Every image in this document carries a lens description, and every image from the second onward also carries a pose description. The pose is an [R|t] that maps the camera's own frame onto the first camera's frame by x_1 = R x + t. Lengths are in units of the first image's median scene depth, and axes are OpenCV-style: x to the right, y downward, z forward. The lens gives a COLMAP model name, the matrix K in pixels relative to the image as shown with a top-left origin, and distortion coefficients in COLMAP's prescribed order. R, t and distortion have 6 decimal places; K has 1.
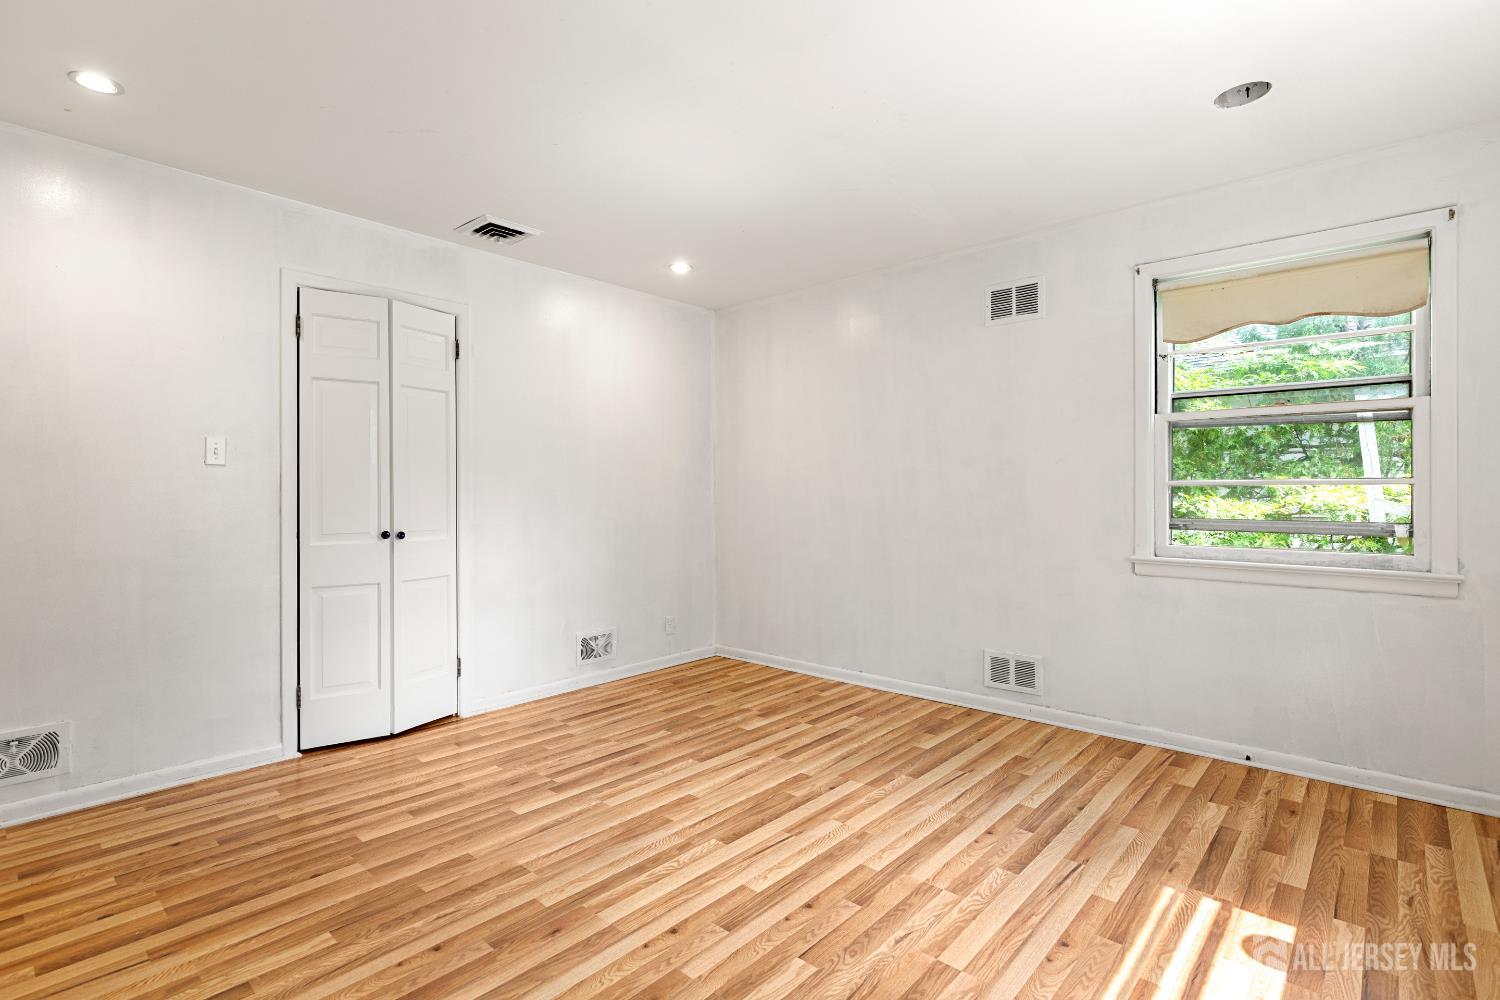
lens RADIAL K [[726.2, 0, 748.9], [0, 726.2, 484.7], [0, 0, 1]] dist [-0.000426, 0.000009]
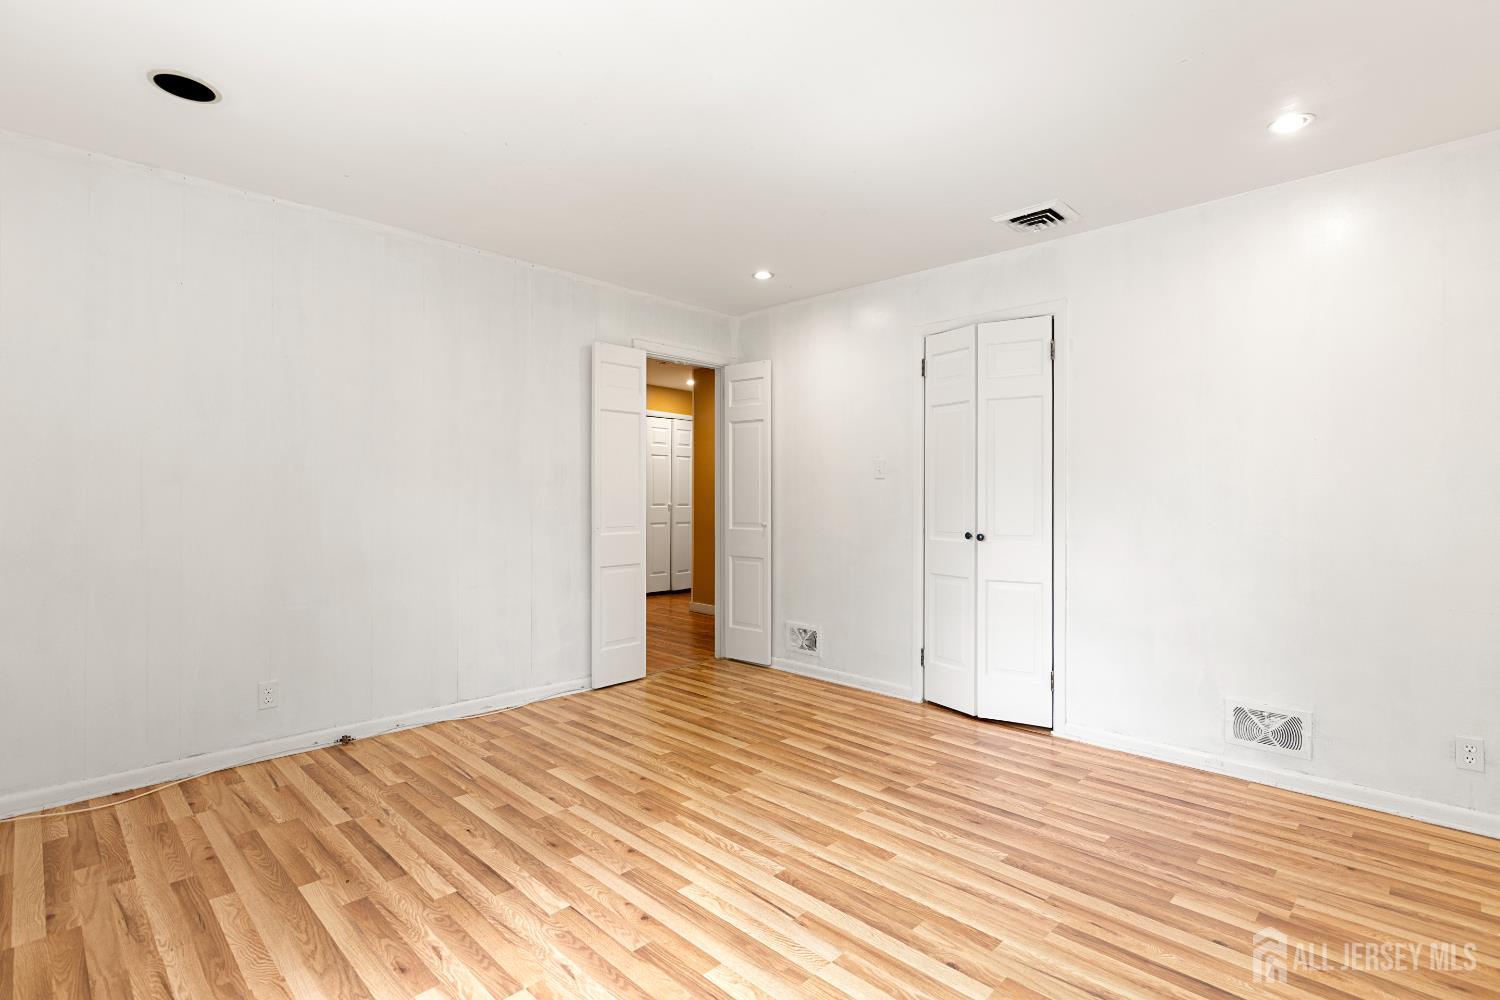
lens RADIAL K [[726.2, 0, 748.9], [0, 726.2, 484.7], [0, 0, 1]] dist [-0.000426, 0.000009]
pose [[-0.053041, -0.012551, -0.998513, 0.739988], [0.004574, 0.999907, -0.012811, 0.003194], [0.998582, -0.005247, -0.052978, 0.828605]]
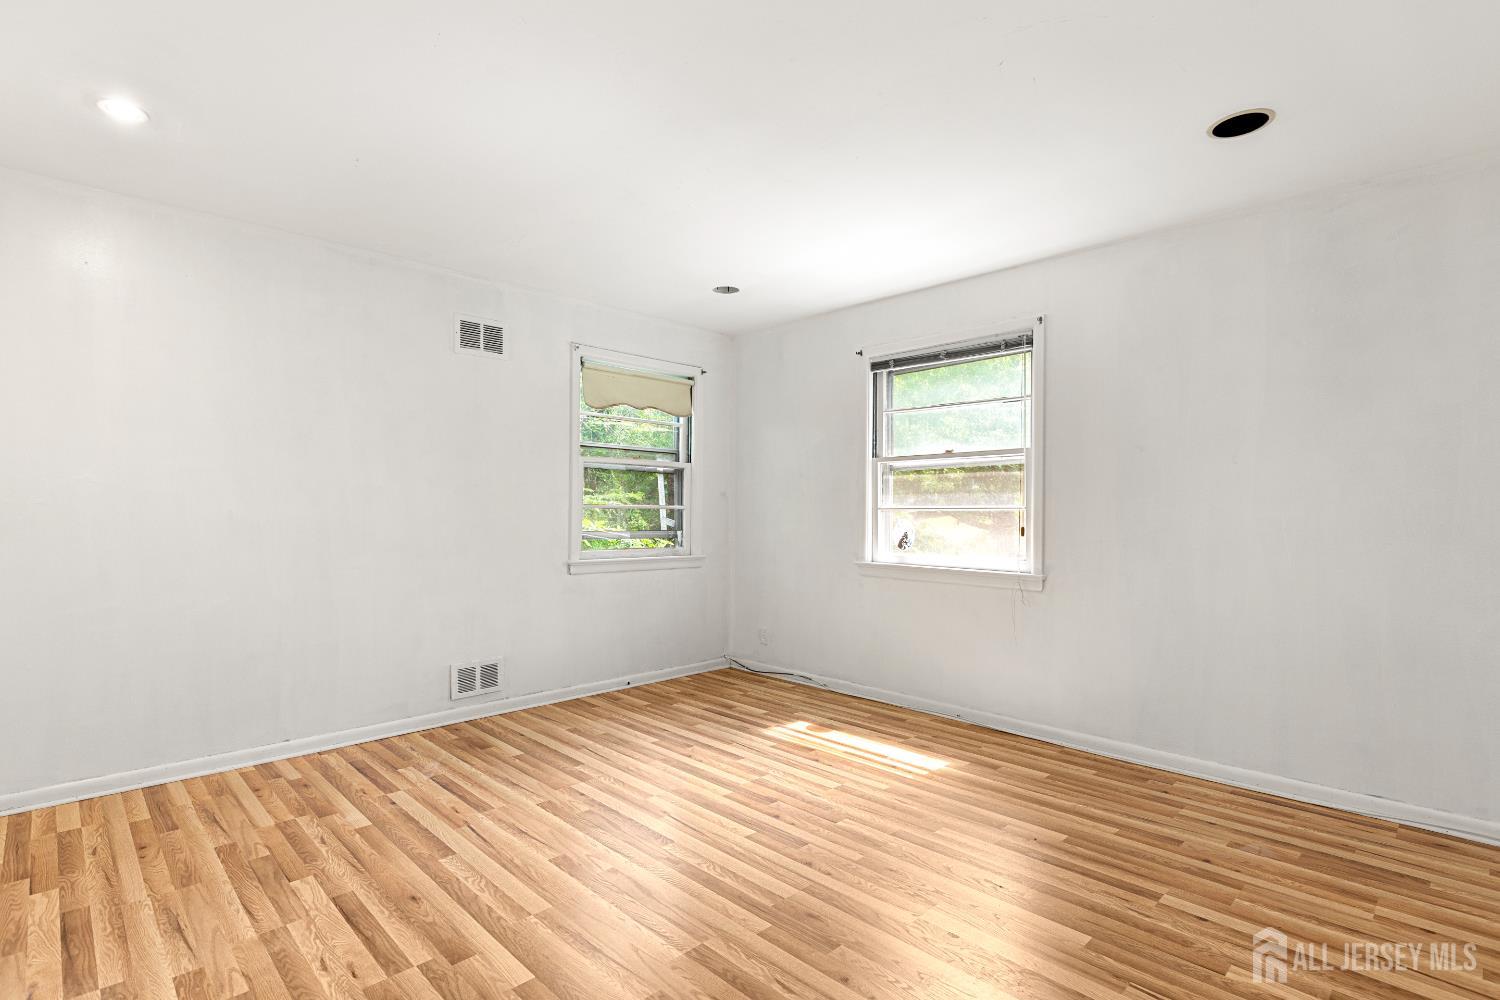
lens RADIAL K [[713.6, 0, 759.4], [0, 713.6, 517.7], [0, 0, 1]] dist [-0.001279, -0.000199]
pose [[0.054596, -0.004705, 0.998497, -0.871456], [-0.014000, 0.999887, 0.005477, 0.007225], [-0.998410, -0.014278, 0.054524, 0.669627]]
